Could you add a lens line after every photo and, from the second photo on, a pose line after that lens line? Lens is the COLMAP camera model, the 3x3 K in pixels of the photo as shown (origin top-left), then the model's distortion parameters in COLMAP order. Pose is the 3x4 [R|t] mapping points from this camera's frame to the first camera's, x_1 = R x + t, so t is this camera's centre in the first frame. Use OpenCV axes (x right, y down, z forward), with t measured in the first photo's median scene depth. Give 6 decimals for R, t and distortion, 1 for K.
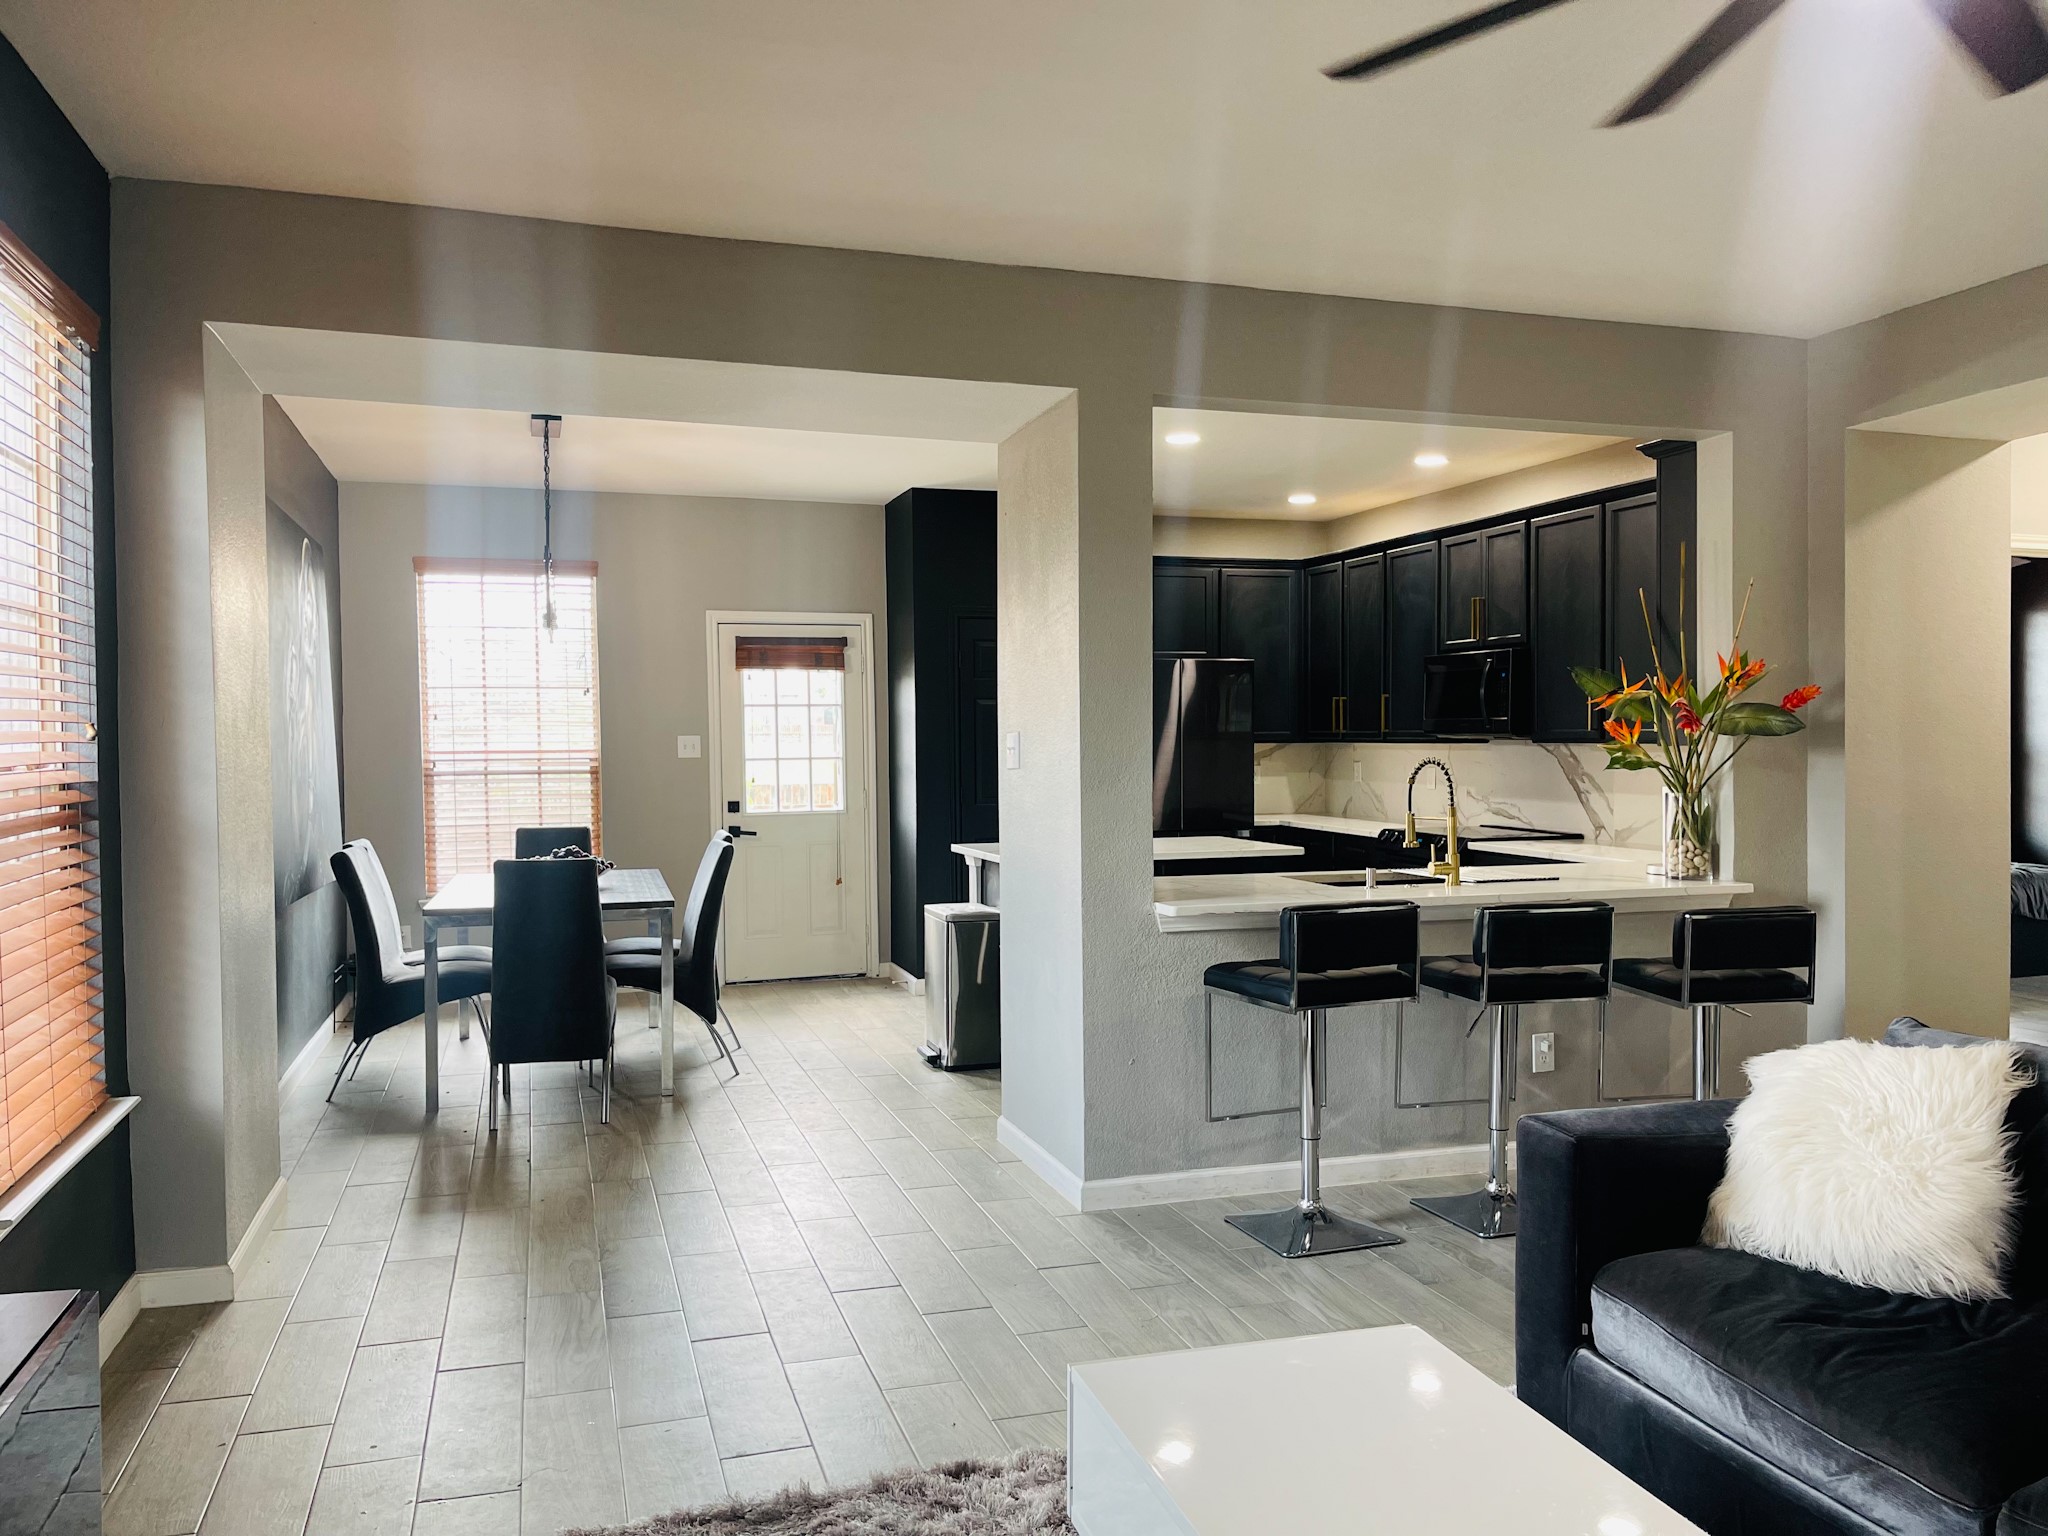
lens RADIAL K [[1501.9, 0, 1024.0], [0, 1501.9, 768.0], [0, 0, 1]] dist [0.174549, 0.000261]
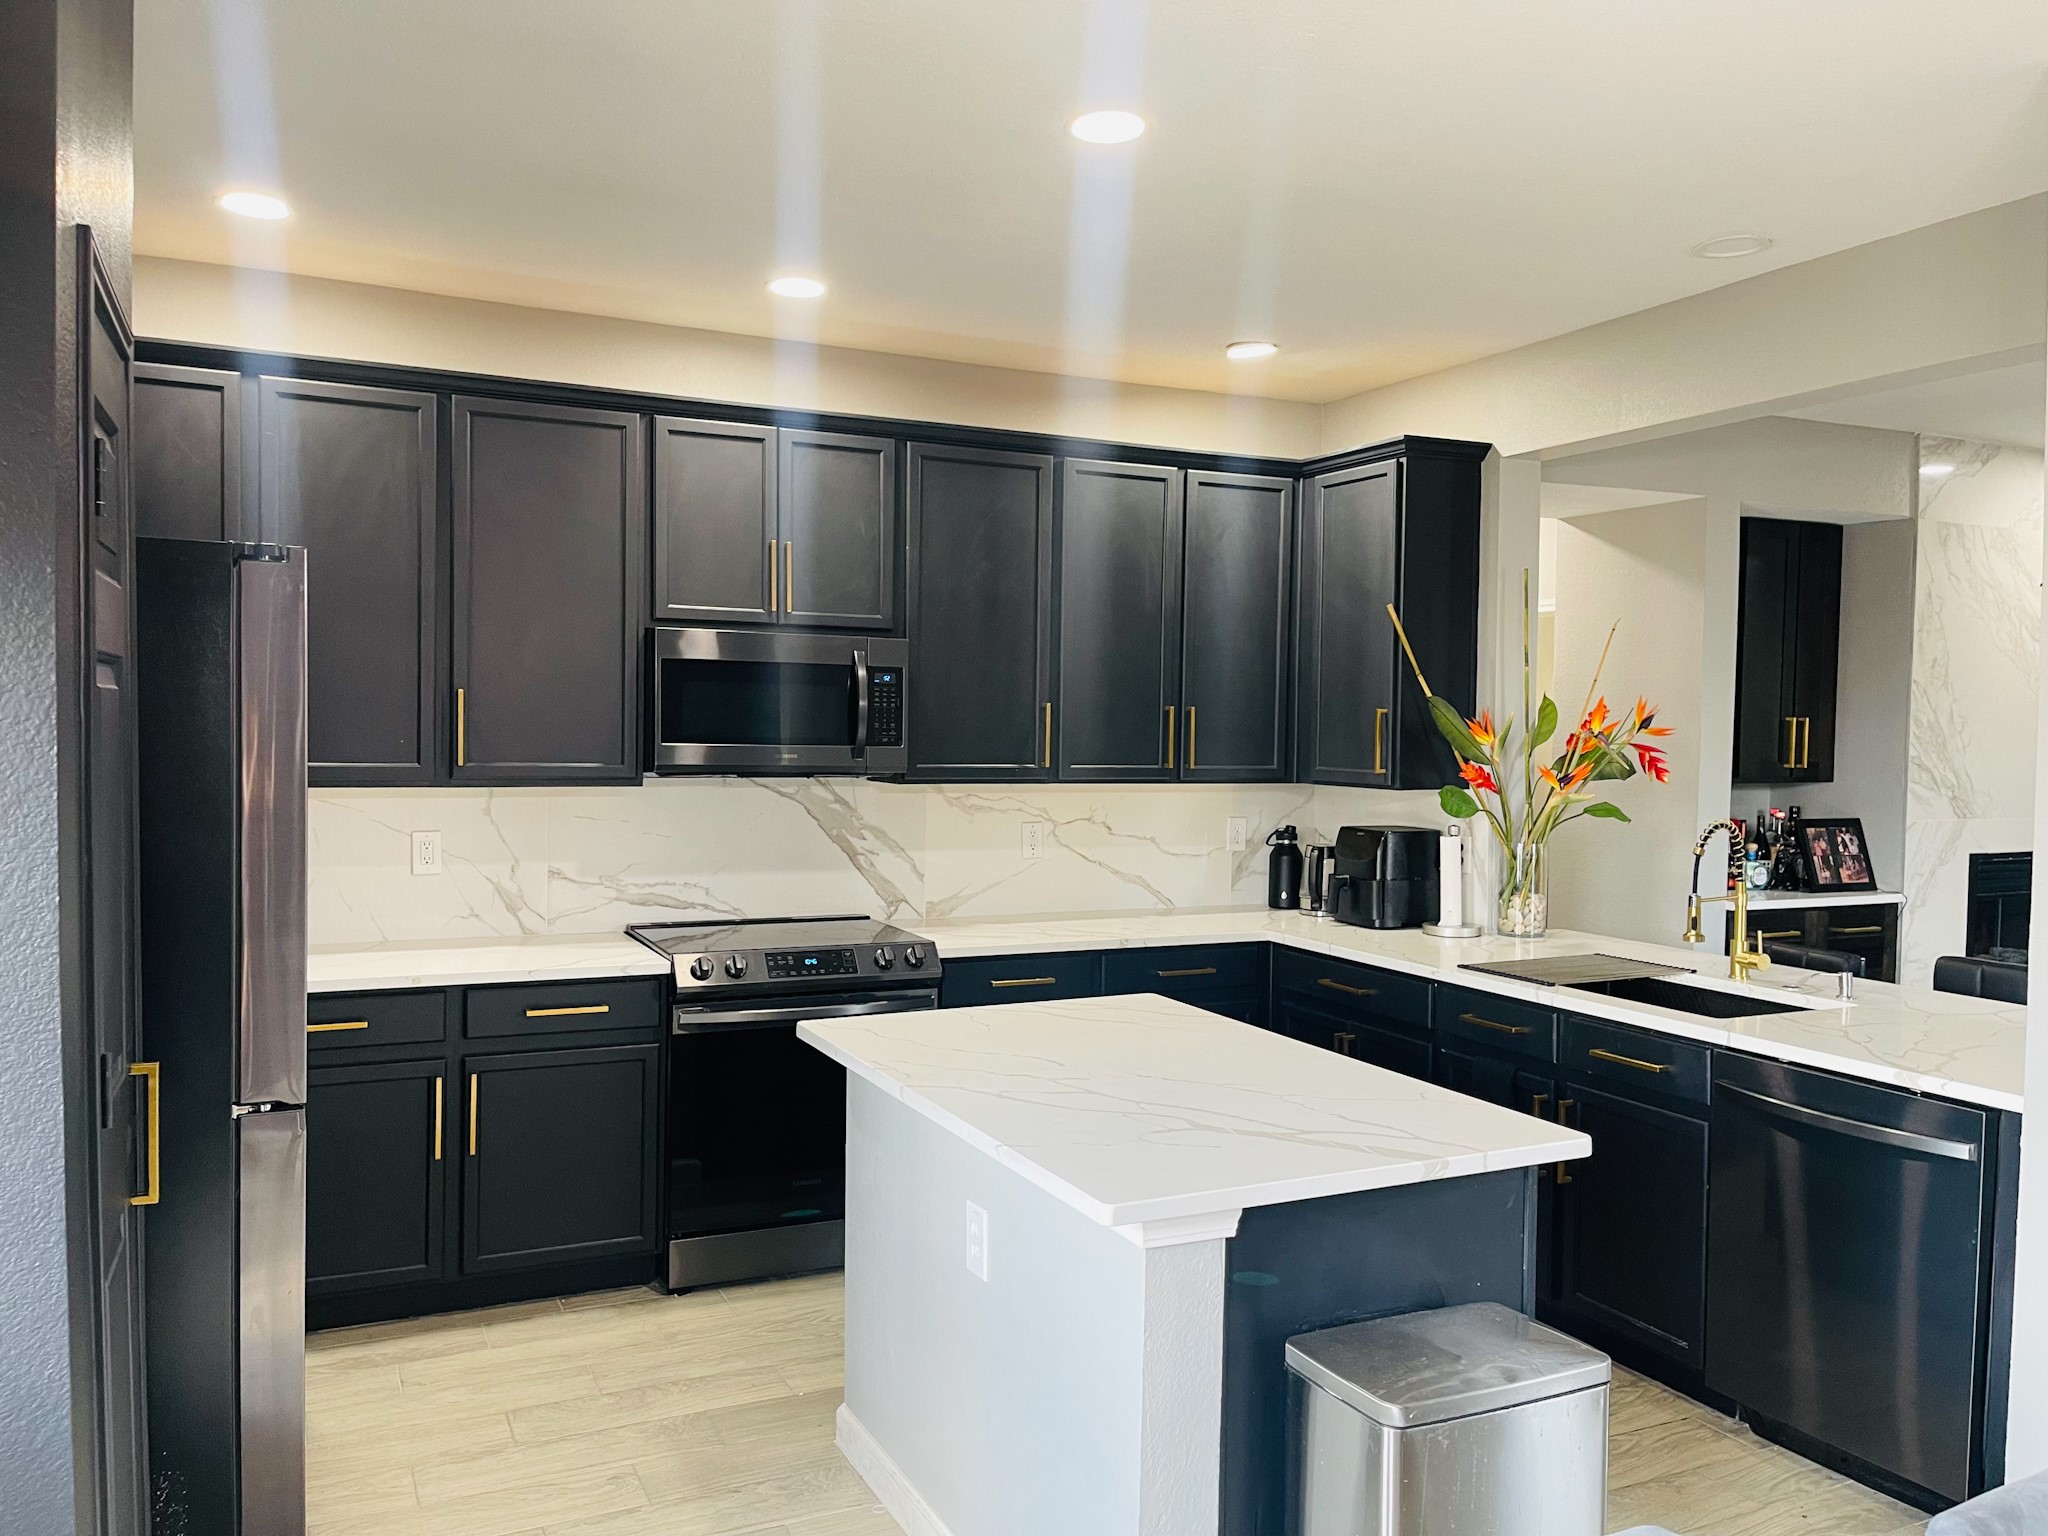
lens RADIAL K [[1501.9, 0, 1024.0], [0, 1501.9, 768.0], [0, 0, 1]] dist [0.174549, 0.000261]
pose [[-0.118688, -0.003631, 0.992925, -0.309017], [0.012646, 0.999907, 0.005168, -0.024821], [-0.992851, 0.013170, -0.118631, 1.013421]]
